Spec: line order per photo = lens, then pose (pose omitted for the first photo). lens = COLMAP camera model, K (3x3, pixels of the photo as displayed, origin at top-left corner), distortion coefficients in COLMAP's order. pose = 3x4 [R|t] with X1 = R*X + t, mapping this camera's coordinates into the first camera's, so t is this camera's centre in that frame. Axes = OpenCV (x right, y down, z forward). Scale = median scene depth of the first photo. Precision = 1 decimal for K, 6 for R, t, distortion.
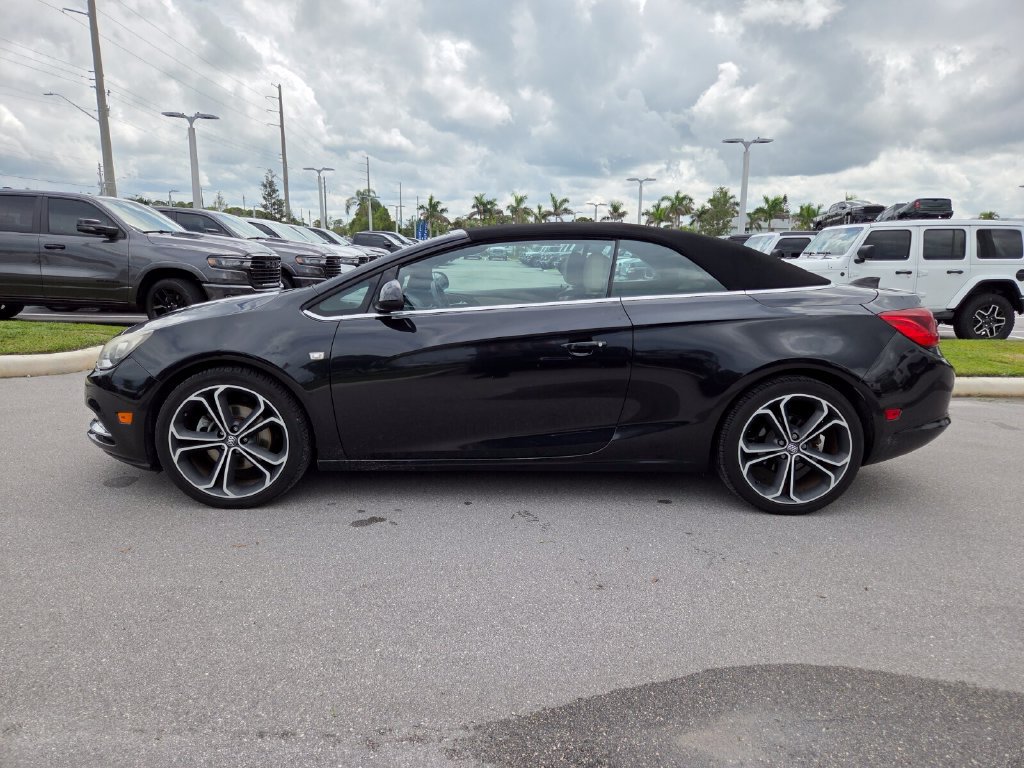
lens RADIAL K [[668.4, 0, 526.5], [0, 668.4, 418.4], [0, 0, 1]] dist [0.043107, -0.028763]
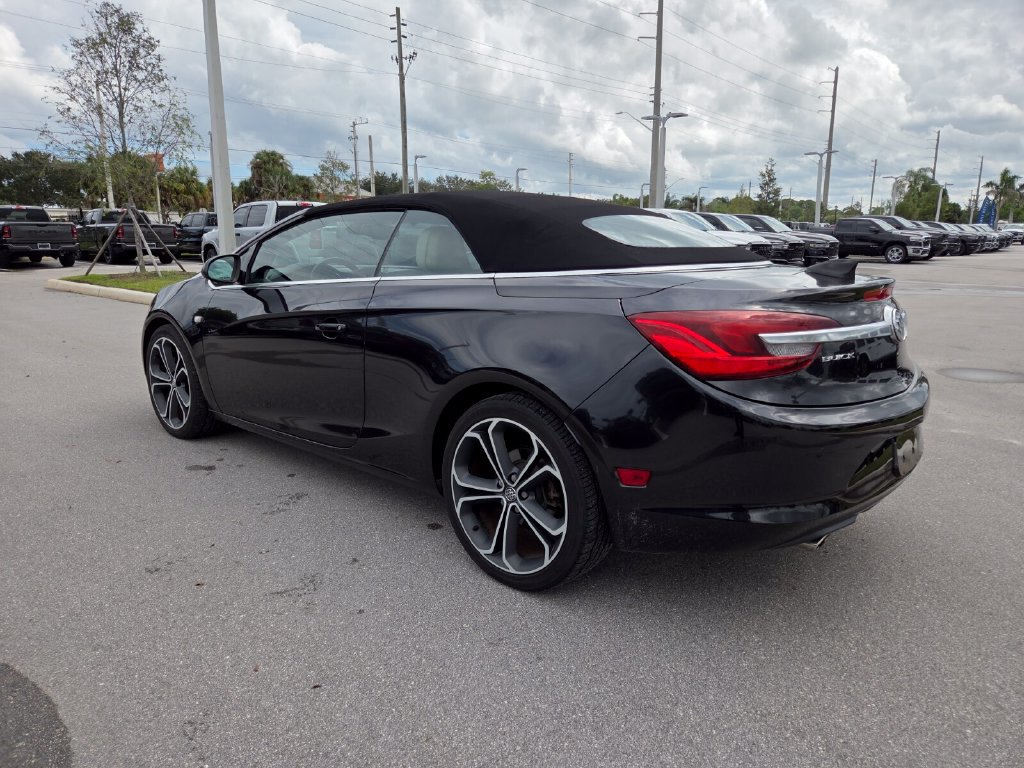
lens RADIAL K [[677.9, 0, 529.0], [0, 677.9, 399.7], [0, 0, 1]] dist [0.048315, -0.036032]
pose [[0.737847, 0.141967, -0.659869, 0.874209], [-0.152550, 0.987409, 0.041858, -0.087609], [0.657503, 0.069778, 0.750214, 0.466873]]
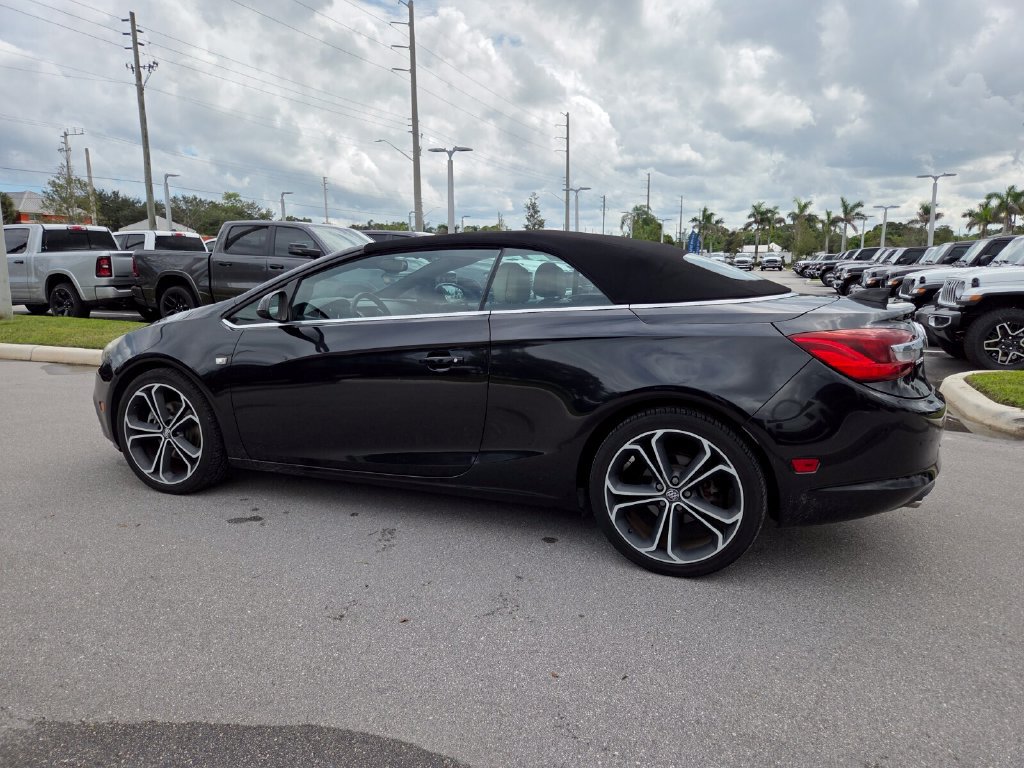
lens RADIAL K [[677.9, 0, 527.7], [0, 677.9, 400.2], [0, 0, 1]] dist [0.048315, -0.036032]
pose [[0.922779, 0.059168, -0.380760, 0.543961], [-0.077253, 0.996486, -0.032377, -0.030403], [0.377506, 0.059292, 0.924107, 0.156420]]
